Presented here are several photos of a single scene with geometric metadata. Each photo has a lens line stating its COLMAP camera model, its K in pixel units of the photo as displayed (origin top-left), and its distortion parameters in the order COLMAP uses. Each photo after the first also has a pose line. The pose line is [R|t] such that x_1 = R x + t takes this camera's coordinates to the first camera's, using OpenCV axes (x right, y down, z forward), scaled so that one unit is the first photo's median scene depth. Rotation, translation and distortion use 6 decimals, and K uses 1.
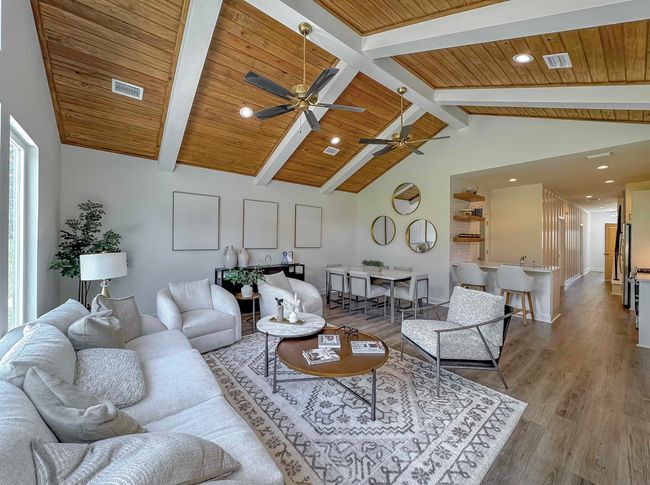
lens RADIAL K [[257.6, 0, 332.0], [0, 257.6, 238.9], [0, 0, 1]] dist [-0.000449, 0.000025]
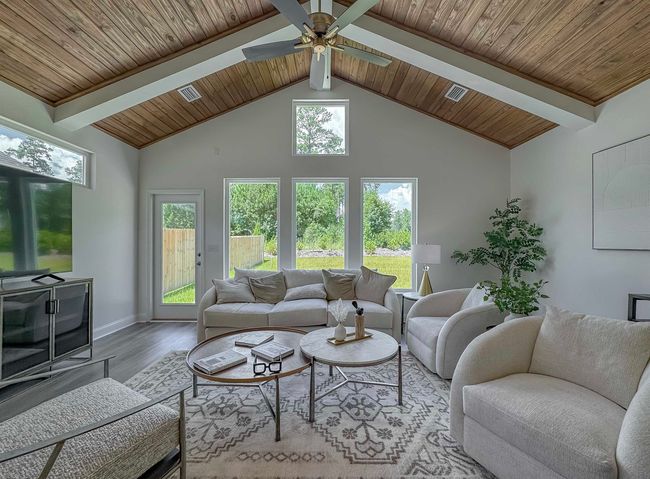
lens RADIAL K [[276.1, 0, 323.3], [0, 276.1, 243.8], [0, 0, 1]] dist [-0.003504, -0.000587]
pose [[-0.657819, -0.014202, -0.753042, 0.276078], [-0.010080, 0.999899, -0.010052, 0.040688], [0.753108, 0.000978, -0.657896, 0.880369]]
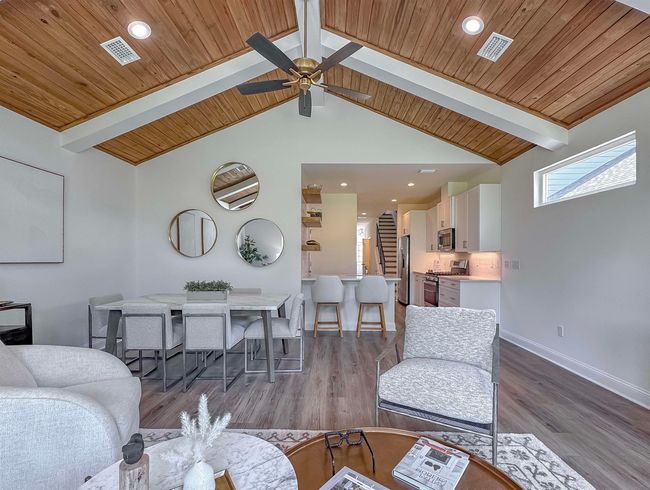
lens RADIAL K [[300.1, 0, 327.5], [0, 300.1, 259.9], [0, 0, 1]] dist [-0.000924, -0.000658]
pose [[0.661316, -0.015064, 0.749956, -0.183226], [0.003073, 0.999844, 0.017374, 0.027897], [-0.750101, -0.009185, 0.661259, 0.400126]]
